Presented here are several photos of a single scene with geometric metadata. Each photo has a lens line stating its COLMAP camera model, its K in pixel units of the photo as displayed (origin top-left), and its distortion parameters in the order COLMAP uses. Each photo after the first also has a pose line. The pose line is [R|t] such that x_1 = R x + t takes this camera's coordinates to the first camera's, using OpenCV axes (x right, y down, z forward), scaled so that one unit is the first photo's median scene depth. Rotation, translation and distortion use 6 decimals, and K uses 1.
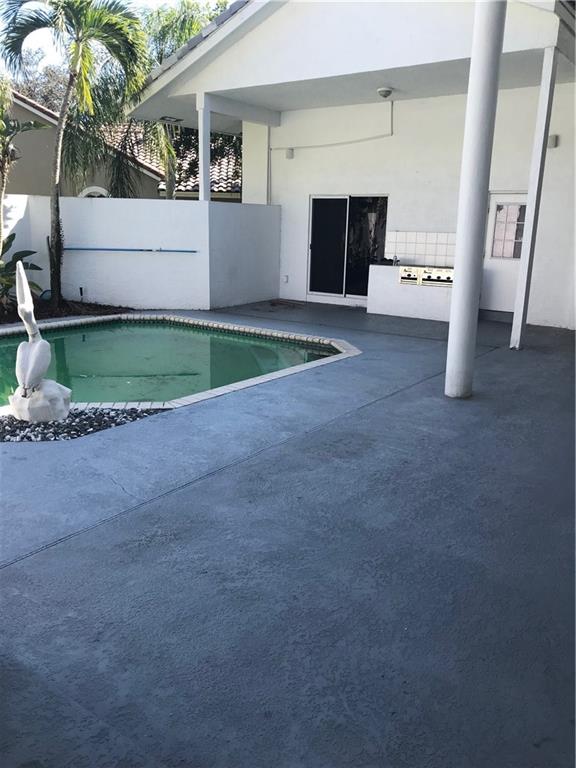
lens RADIAL K [[630.5, 0, 286.1], [0, 630.5, 380.2], [0, 0, 1]] dist [0.006036, -0.017351]
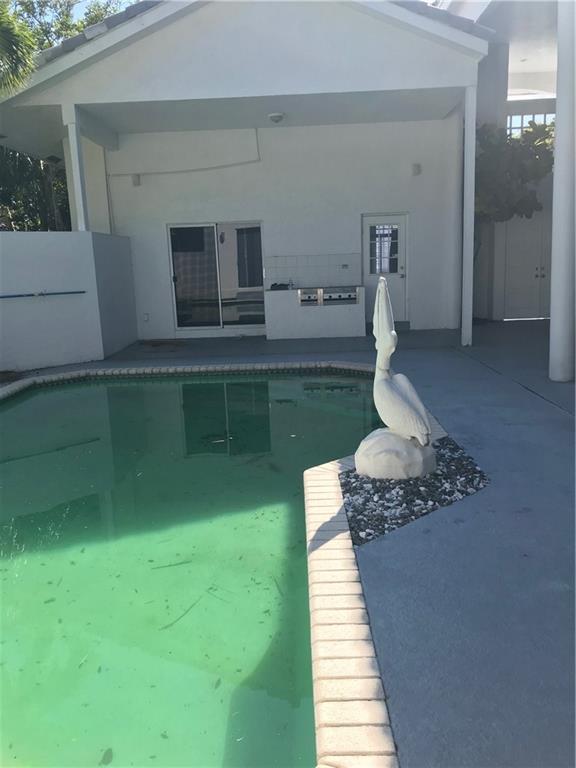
lens RADIAL K [[630.5, 0, 286.8], [0, 630.5, 388.7], [0, 0, 1]] dist [0.006036, -0.017351]
pose [[0.822857, -0.164017, 0.544064, -0.401423], [0.191372, 0.981496, 0.006451, -0.033768], [-0.535055, 0.098811, 0.839019, 0.174151]]
